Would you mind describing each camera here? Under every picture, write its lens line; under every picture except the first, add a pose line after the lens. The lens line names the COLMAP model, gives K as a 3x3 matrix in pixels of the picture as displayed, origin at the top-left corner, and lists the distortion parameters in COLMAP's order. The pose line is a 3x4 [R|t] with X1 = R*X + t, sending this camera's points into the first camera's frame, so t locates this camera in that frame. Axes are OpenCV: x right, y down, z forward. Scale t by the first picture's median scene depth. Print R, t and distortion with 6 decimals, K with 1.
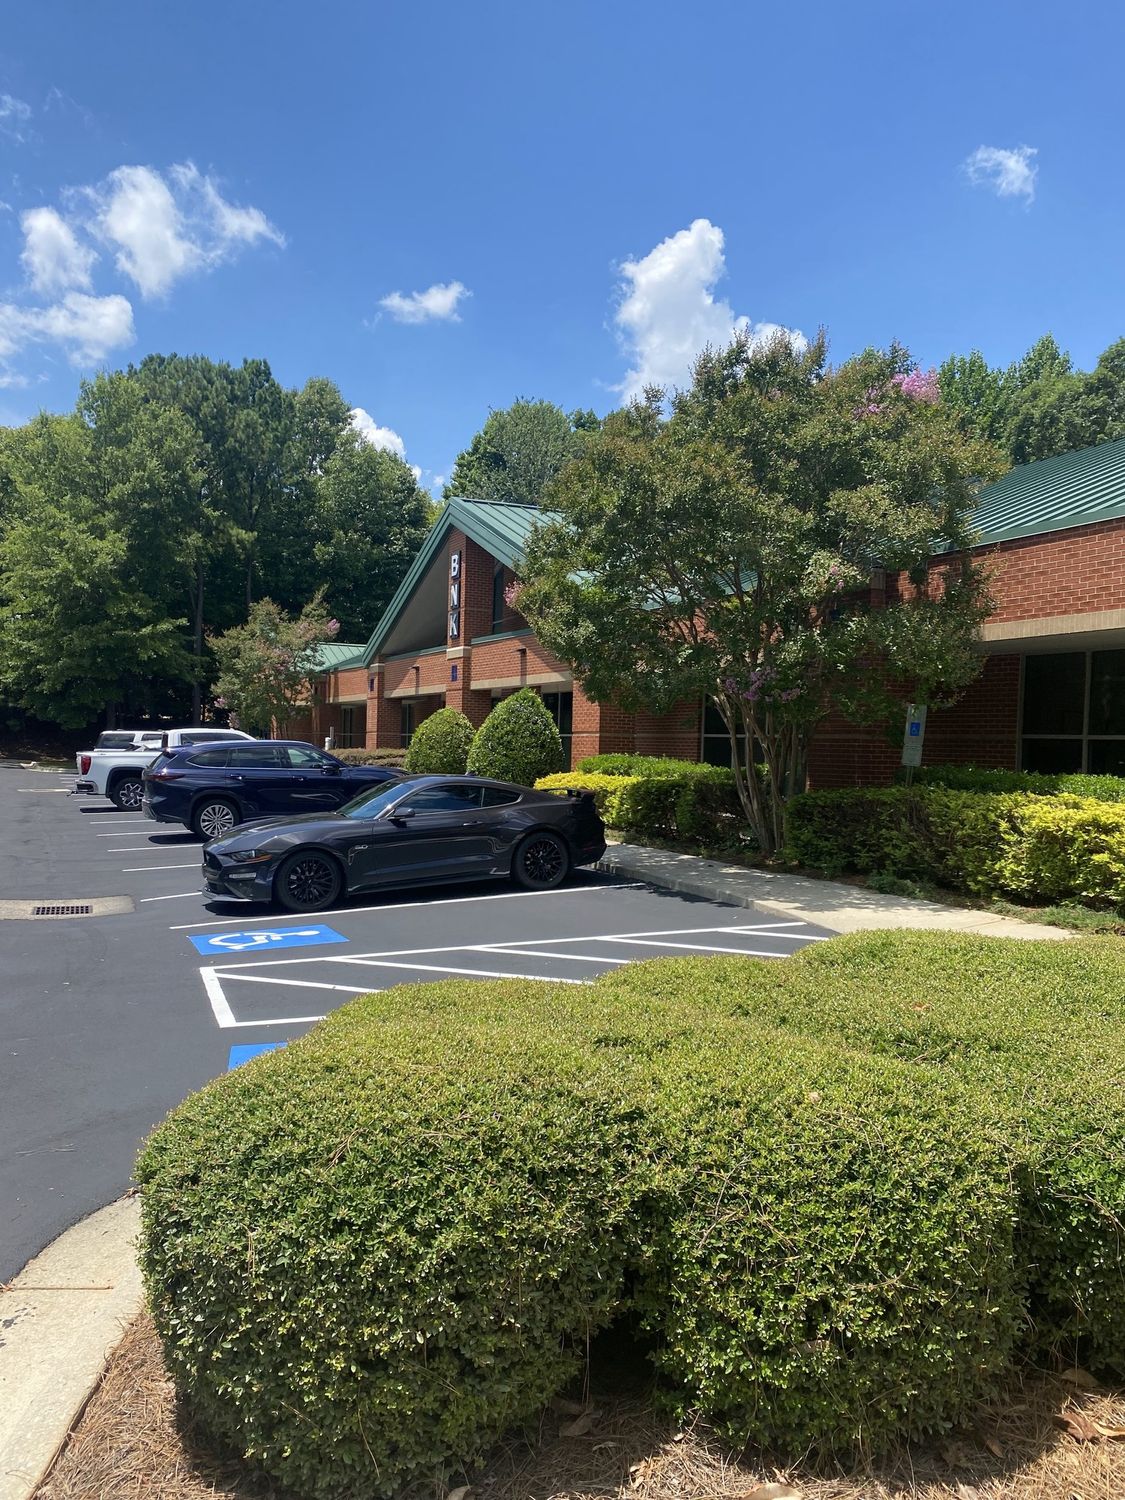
lens RADIAL K [[1043.4, 0, 562.5], [0, 1043.4, 750.0], [0, 0, 1]] dist [0.151506, -0.221862]
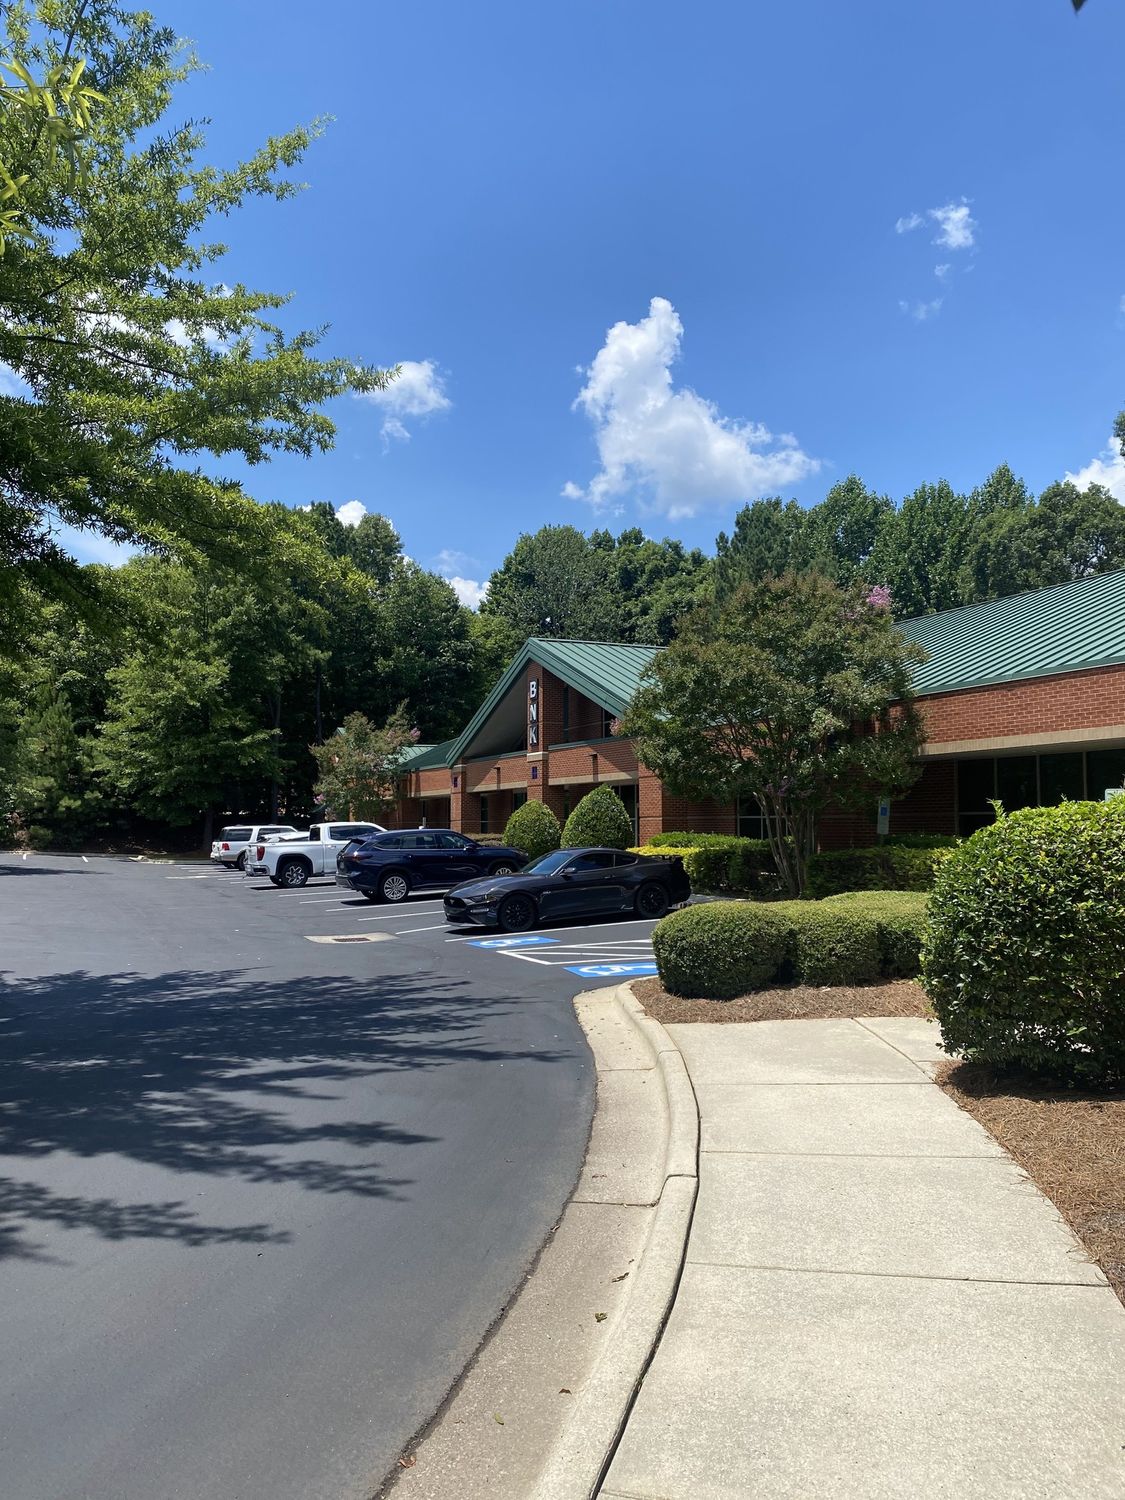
lens RADIAL K [[1043.4, 0, 562.5], [0, 1043.4, 750.0], [0, 0, 1]] dist [0.151506, -0.221862]
pose [[0.999634, -0.027029, -0.001491, -0.062085], [0.026827, 0.996515, -0.078979, 0.000366], [0.003621, 0.078910, 0.996875, -0.251728]]
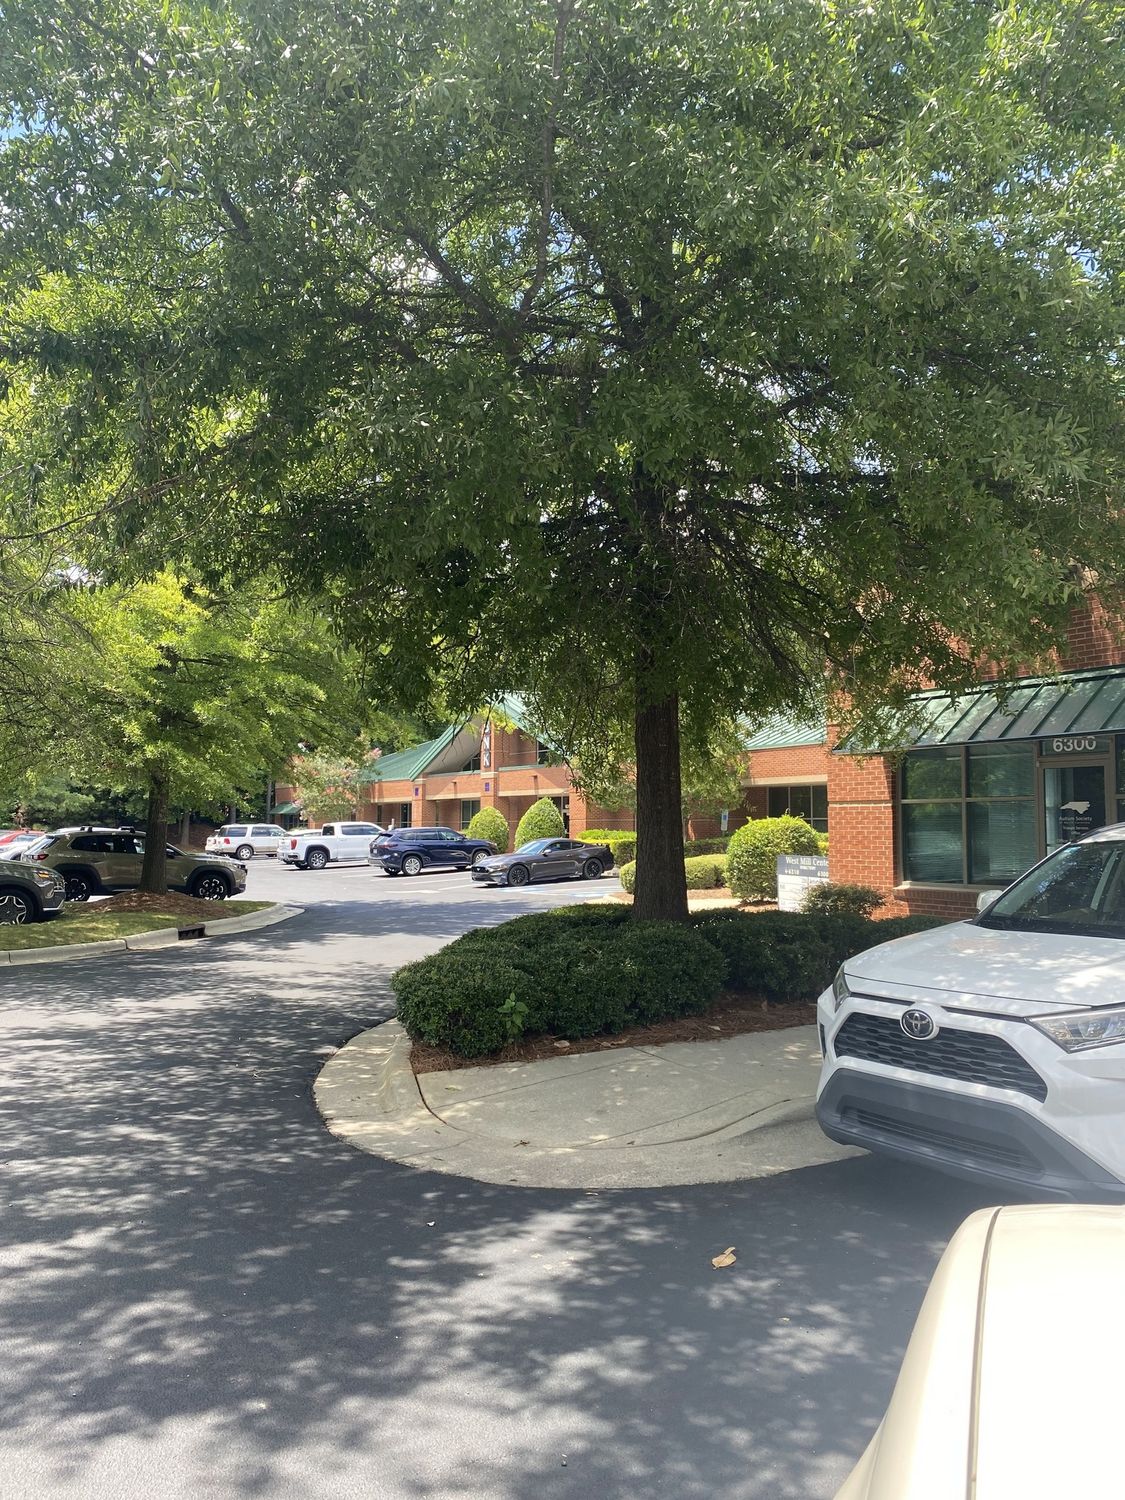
lens RADIAL K [[1043.4, 0, 562.5], [0, 1043.4, 750.0], [0, 0, 1]] dist [0.151506, -0.221862]
pose [[0.992440, -0.014049, 0.121922, -0.177823], [0.023484, 0.996809, -0.076296, 0.001581], [-0.120461, 0.078582, 0.989603, -0.706136]]
